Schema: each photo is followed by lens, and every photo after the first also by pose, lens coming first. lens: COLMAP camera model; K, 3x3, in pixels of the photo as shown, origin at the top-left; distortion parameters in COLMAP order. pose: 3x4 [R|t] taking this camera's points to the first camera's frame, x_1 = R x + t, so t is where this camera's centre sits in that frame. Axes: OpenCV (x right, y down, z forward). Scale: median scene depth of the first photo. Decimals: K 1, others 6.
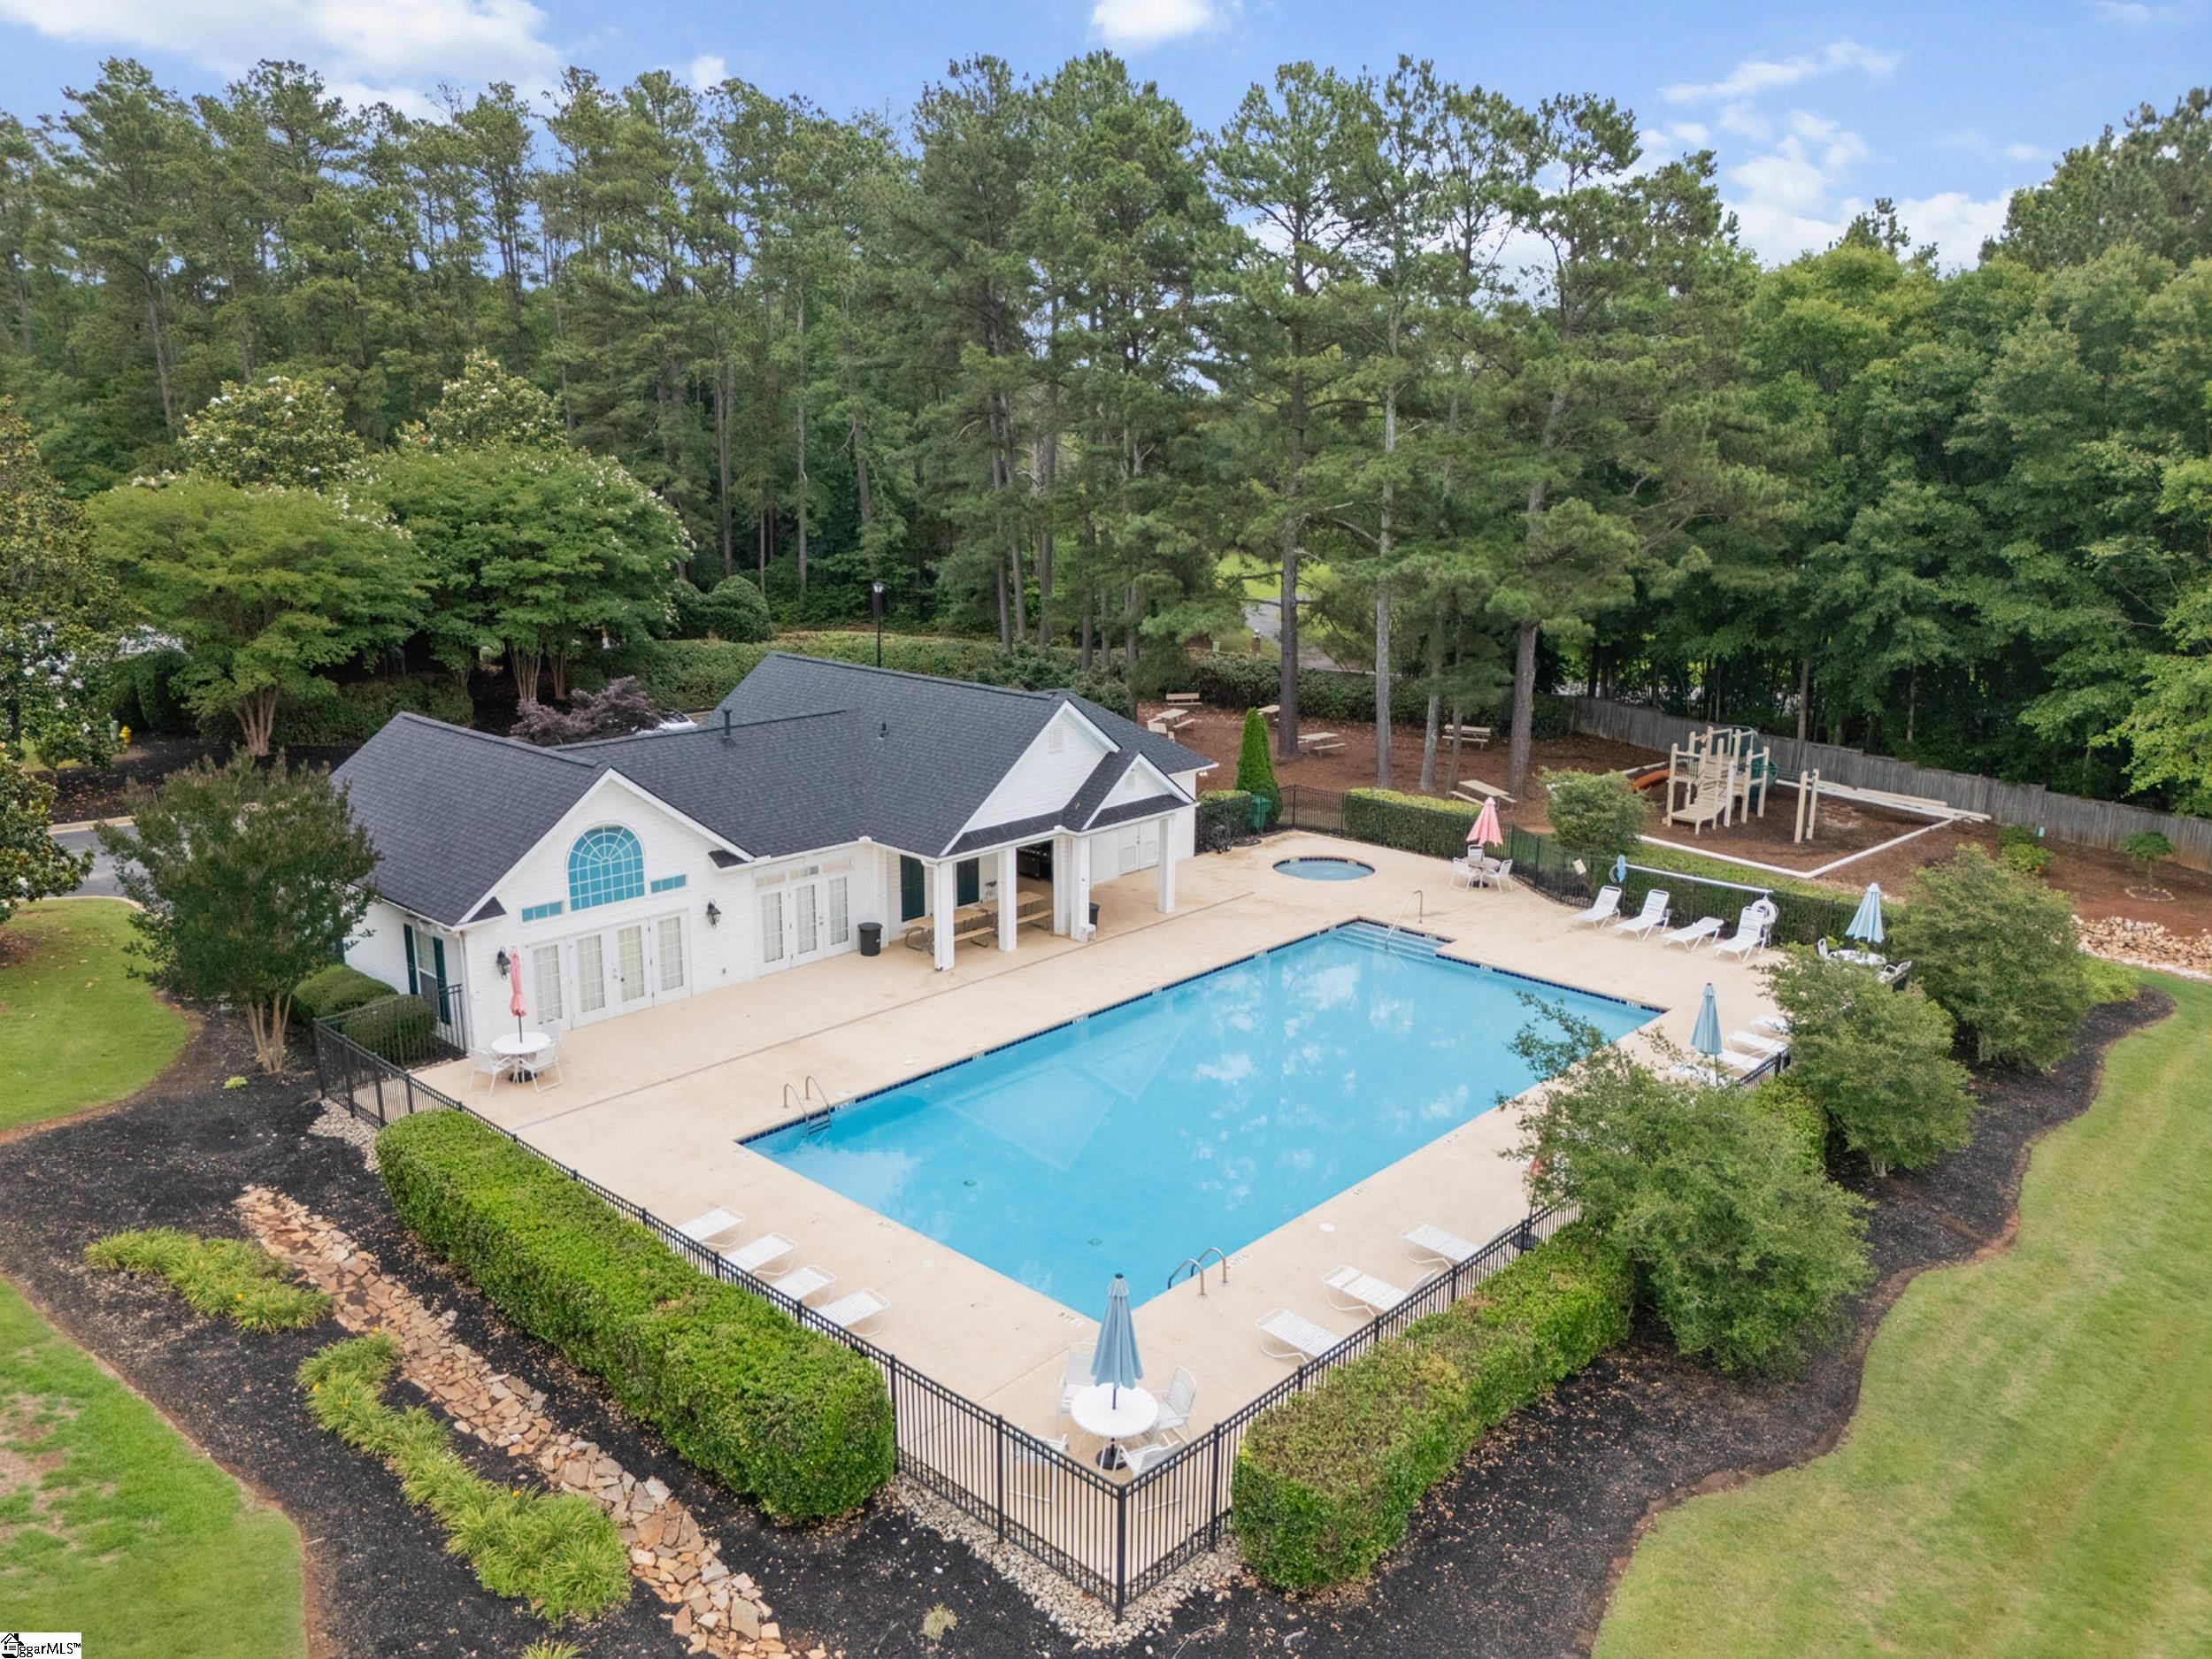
lens RADIAL K [[1605.2, 0, 1106.0], [0, 1605.2, 829.5], [0, 0, 1]] dist [0.042636, -0.031229]
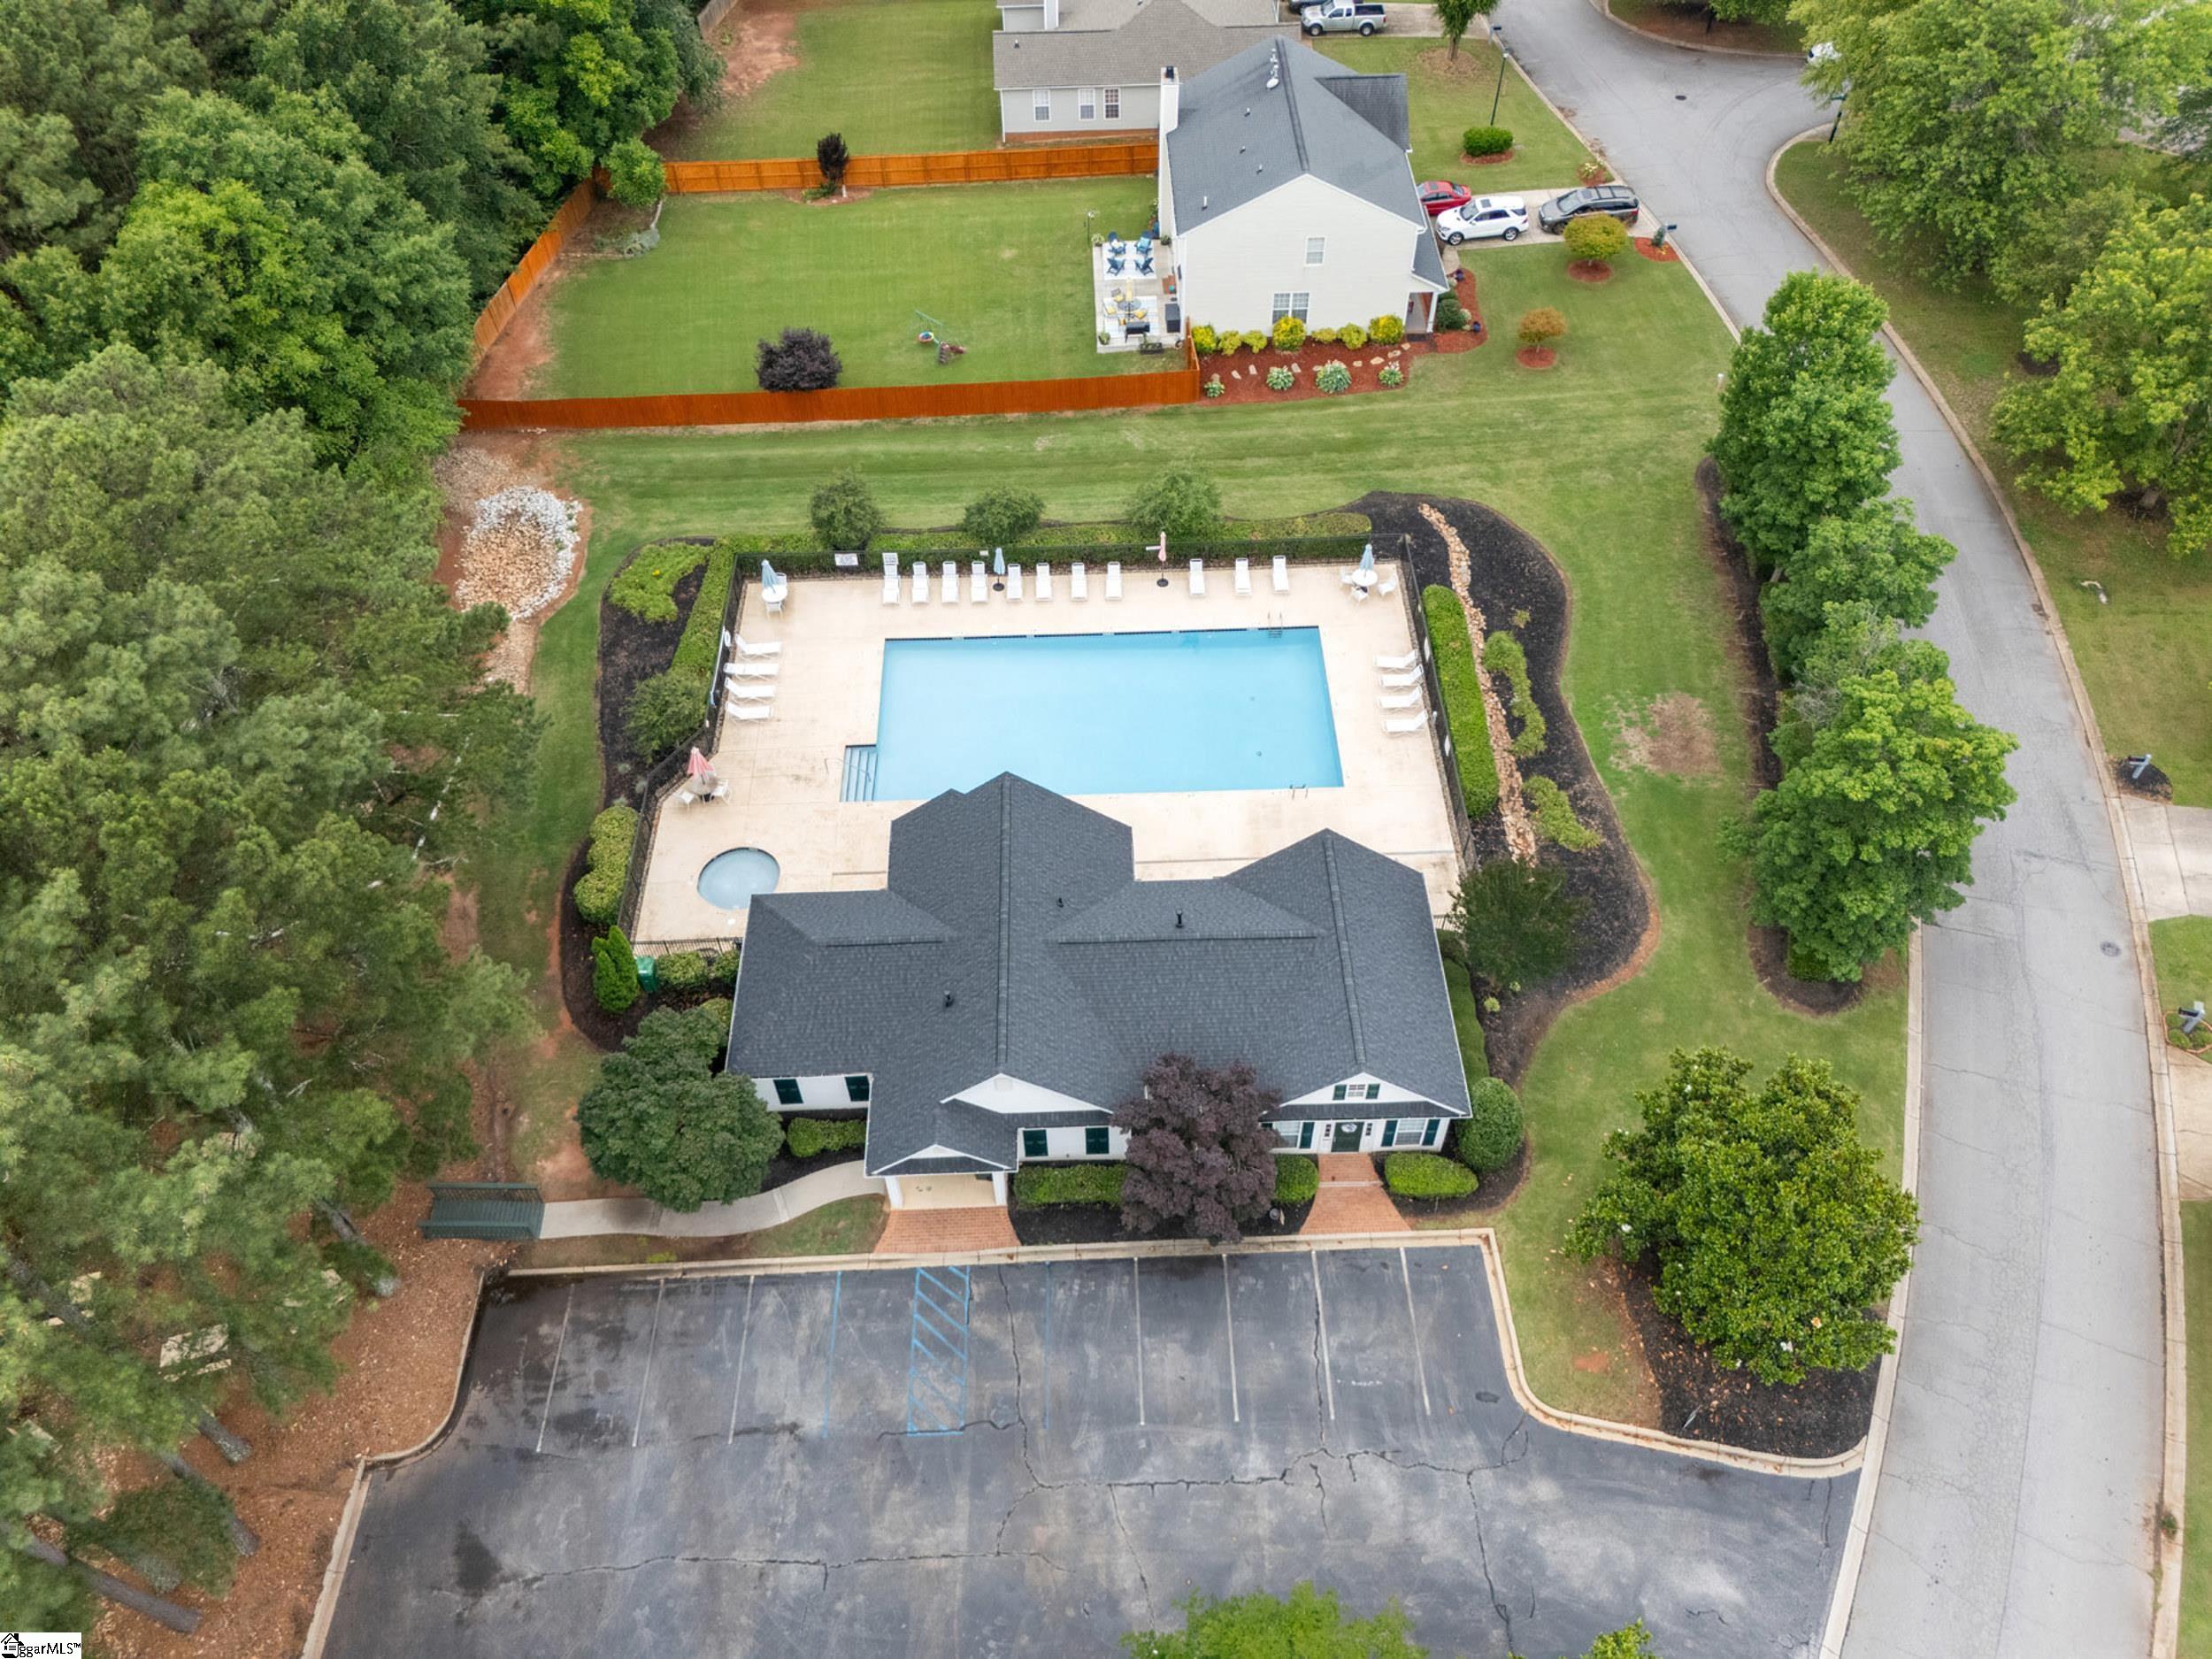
lens RADIAL K [[1605.2, 0, 1106.0], [0, 1605.2, 829.5], [0, 0, 1]] dist [0.042636, -0.031229]
pose [[-0.692543, -0.543195, 0.474682, -1.302393], [0.183852, 0.503386, 0.844275, -2.020792], [-0.697555, 0.671968, -0.248749, 2.194521]]
